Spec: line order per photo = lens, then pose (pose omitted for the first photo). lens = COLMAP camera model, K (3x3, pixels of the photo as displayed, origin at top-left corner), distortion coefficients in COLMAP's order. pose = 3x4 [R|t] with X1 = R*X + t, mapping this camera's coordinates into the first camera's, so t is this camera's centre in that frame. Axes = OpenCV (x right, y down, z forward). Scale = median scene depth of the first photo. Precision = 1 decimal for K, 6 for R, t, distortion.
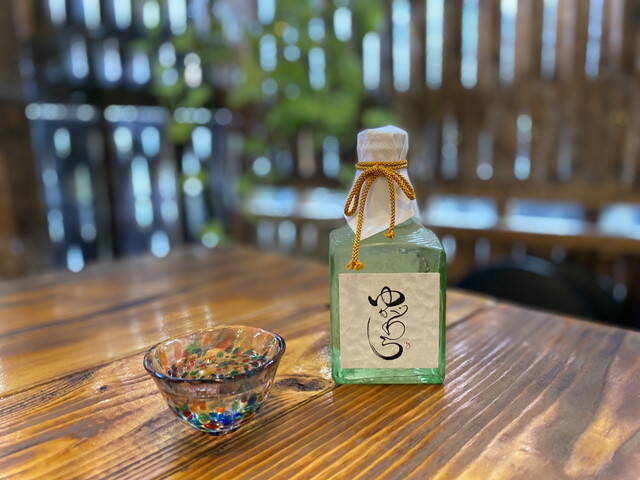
lens RADIAL K [[502.0, 0, 320.0], [0, 502.0, 240.0], [0, 0, 1]] dist [-0.006690, 0.001801]
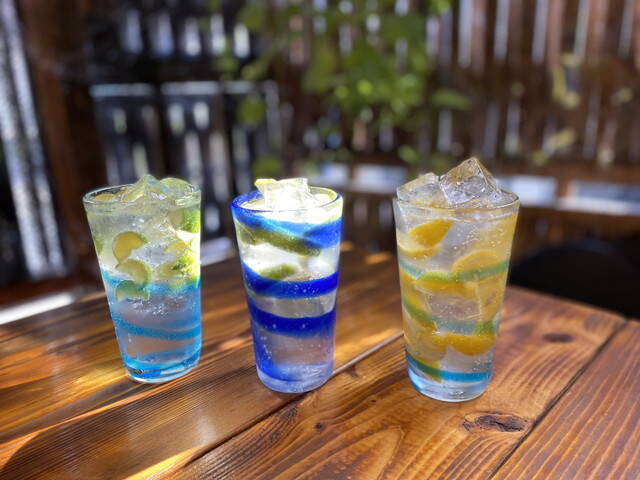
lens RADIAL K [[502.0, 0, 320.0], [0, 502.0, 240.0], [0, 0, 1]] dist [-0.006690, 0.001801]
pose [[0.999993, -0.002159, -0.003140, -0.343841], [0.002470, 0.994690, 0.102885, -0.180140], [0.002901, -0.102892, 0.994688, -0.040067]]
